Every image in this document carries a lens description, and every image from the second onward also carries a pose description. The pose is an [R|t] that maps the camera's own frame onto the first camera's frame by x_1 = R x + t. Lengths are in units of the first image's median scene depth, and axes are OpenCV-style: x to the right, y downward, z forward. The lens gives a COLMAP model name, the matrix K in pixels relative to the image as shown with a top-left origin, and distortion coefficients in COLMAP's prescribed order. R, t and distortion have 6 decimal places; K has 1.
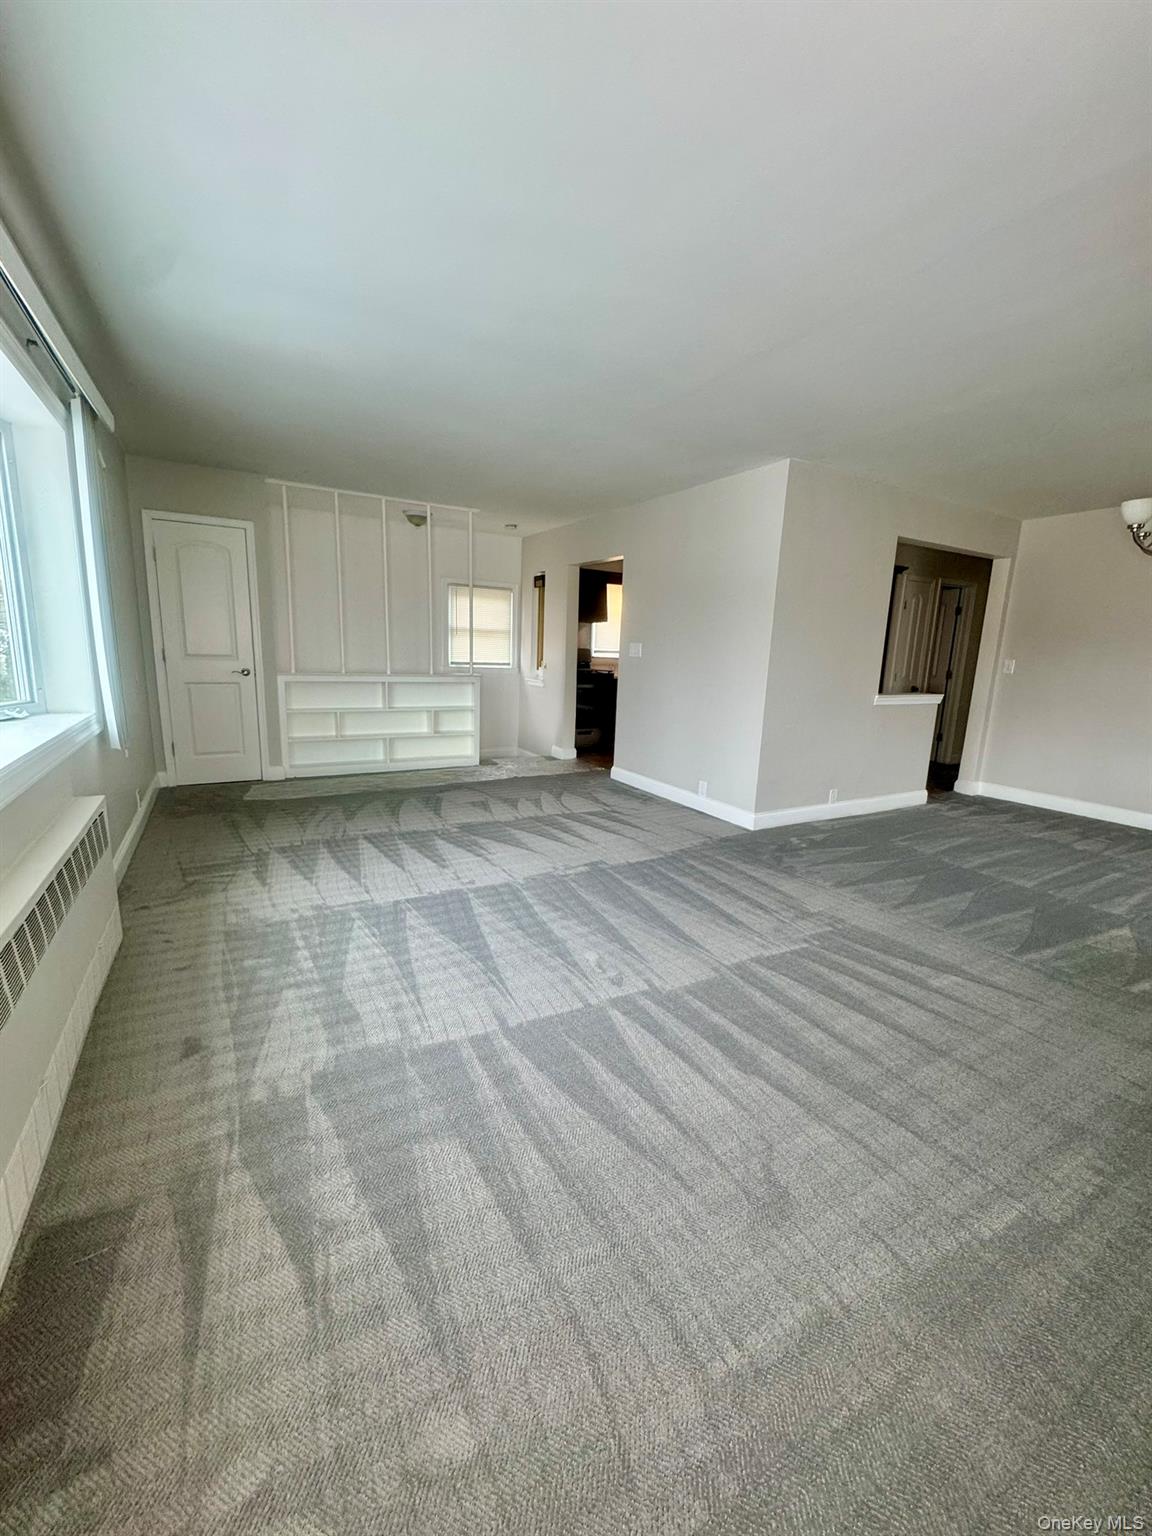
lens RADIAL K [[616.1, 0, 581.3], [0, 616.1, 769.8], [0, 0, 1]] dist [-0.004946, 0.000910]
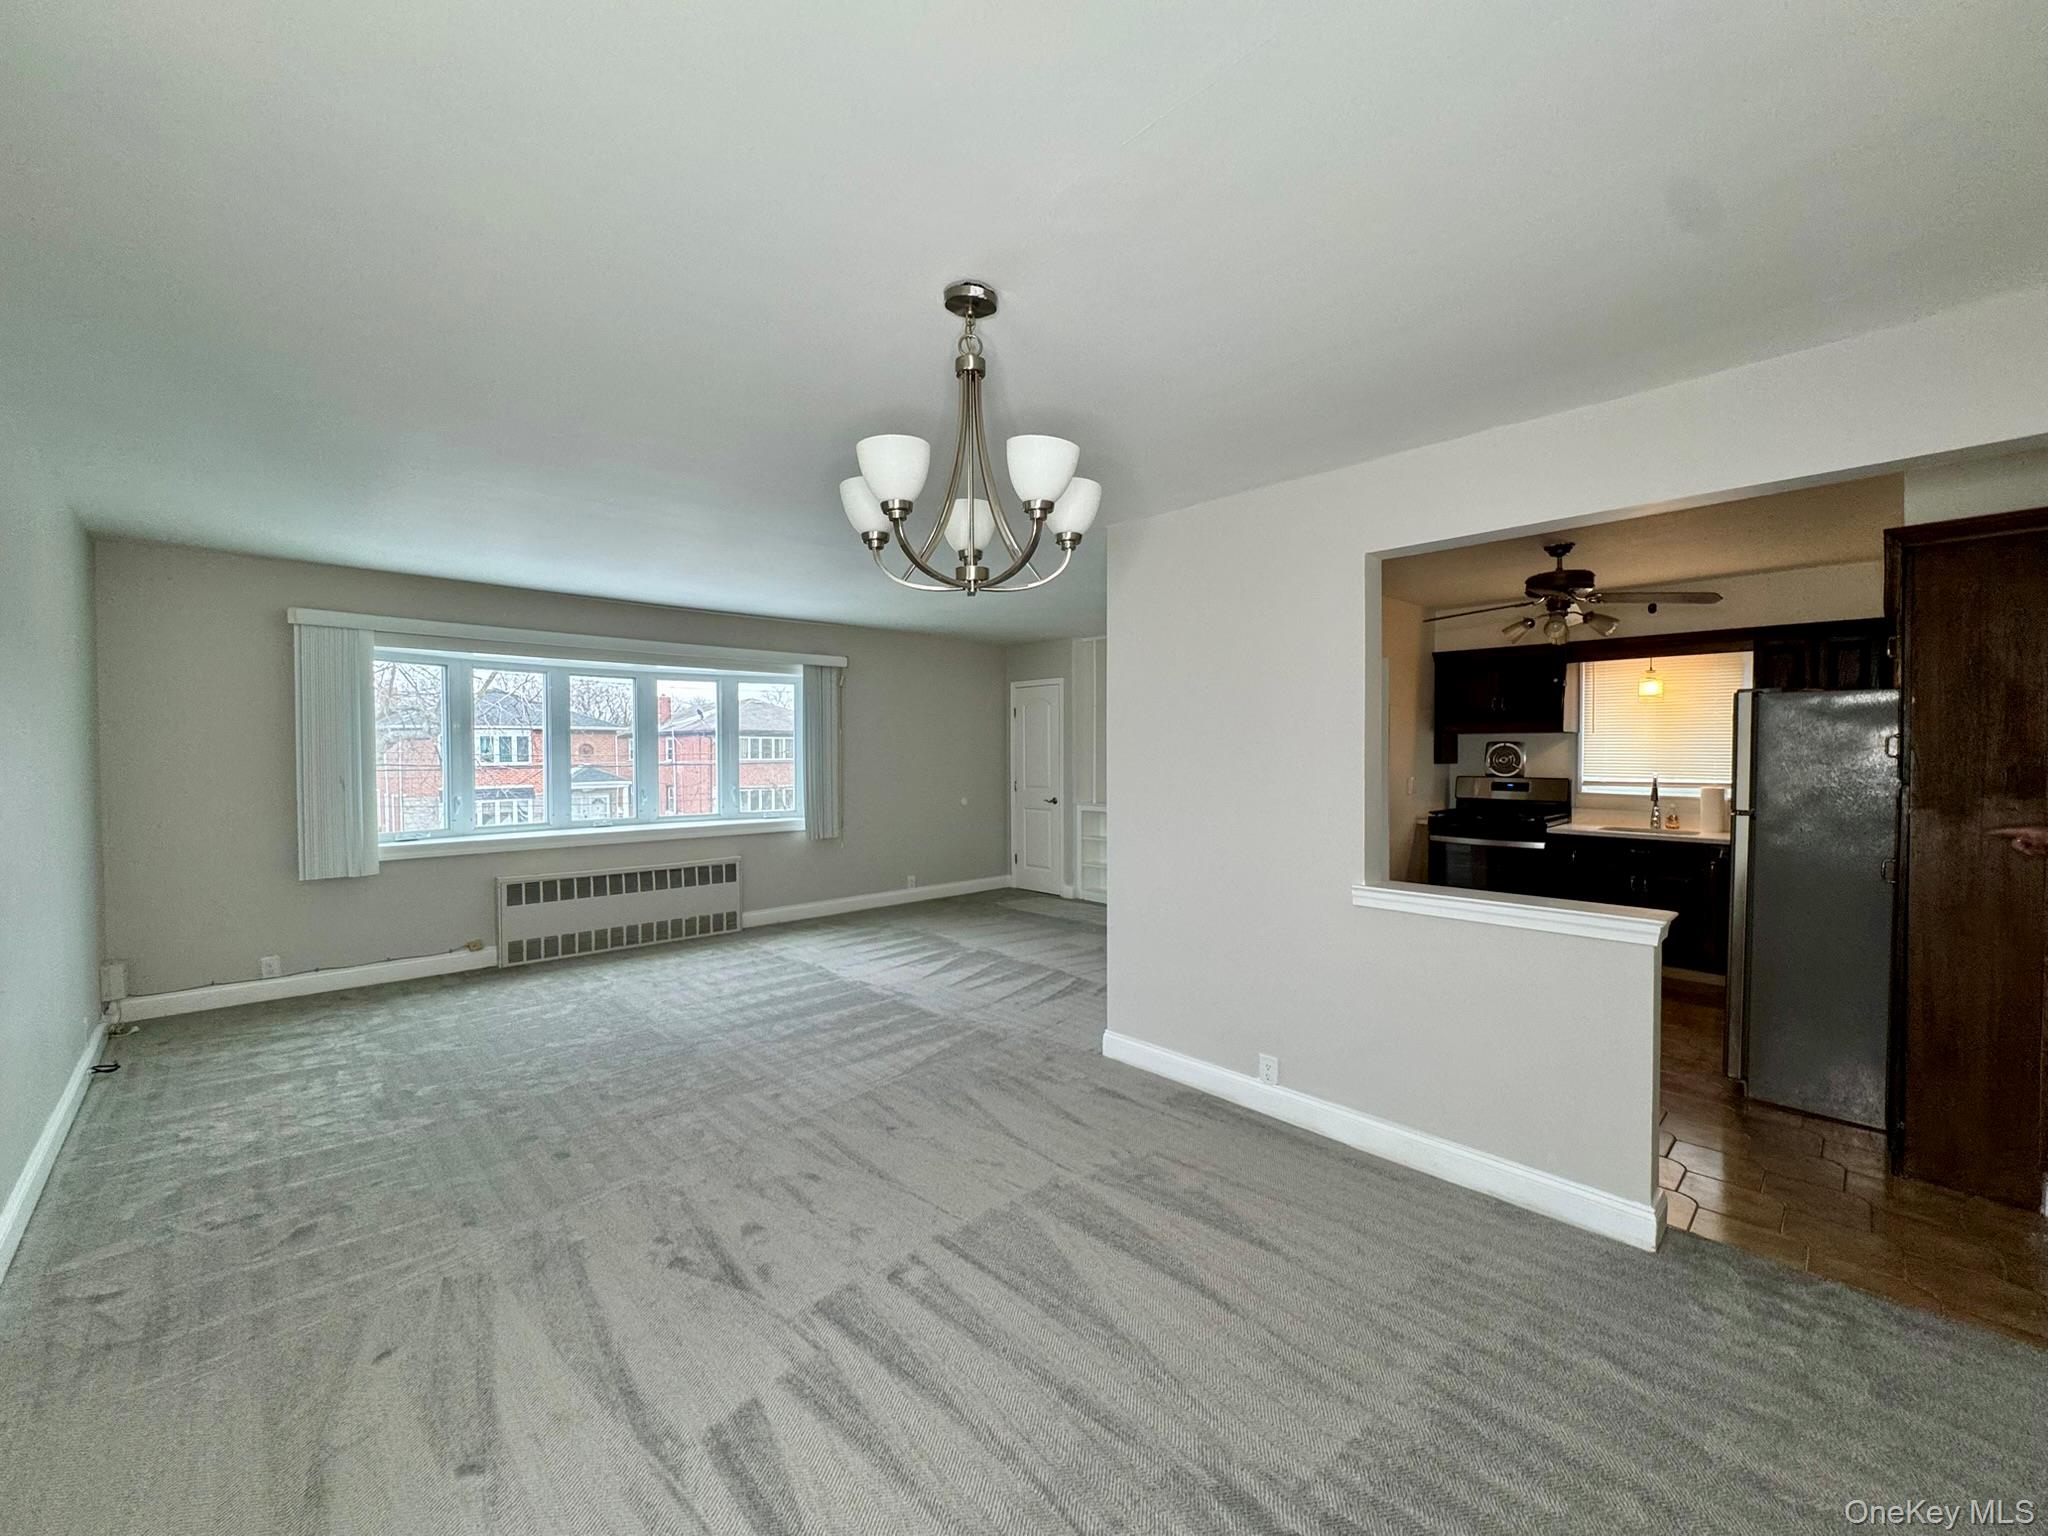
lens RADIAL K [[821.4, 0, 1020.1], [0, 821.4, 768.2], [0, 0, 1]] dist [-0.004946, 0.000910]
pose [[0.234595, -0.013629, -0.971998, 1.202126], [-0.179665, 0.982067, -0.057133, -0.147278], [0.955346, 0.188037, 0.227939, 0.706356]]
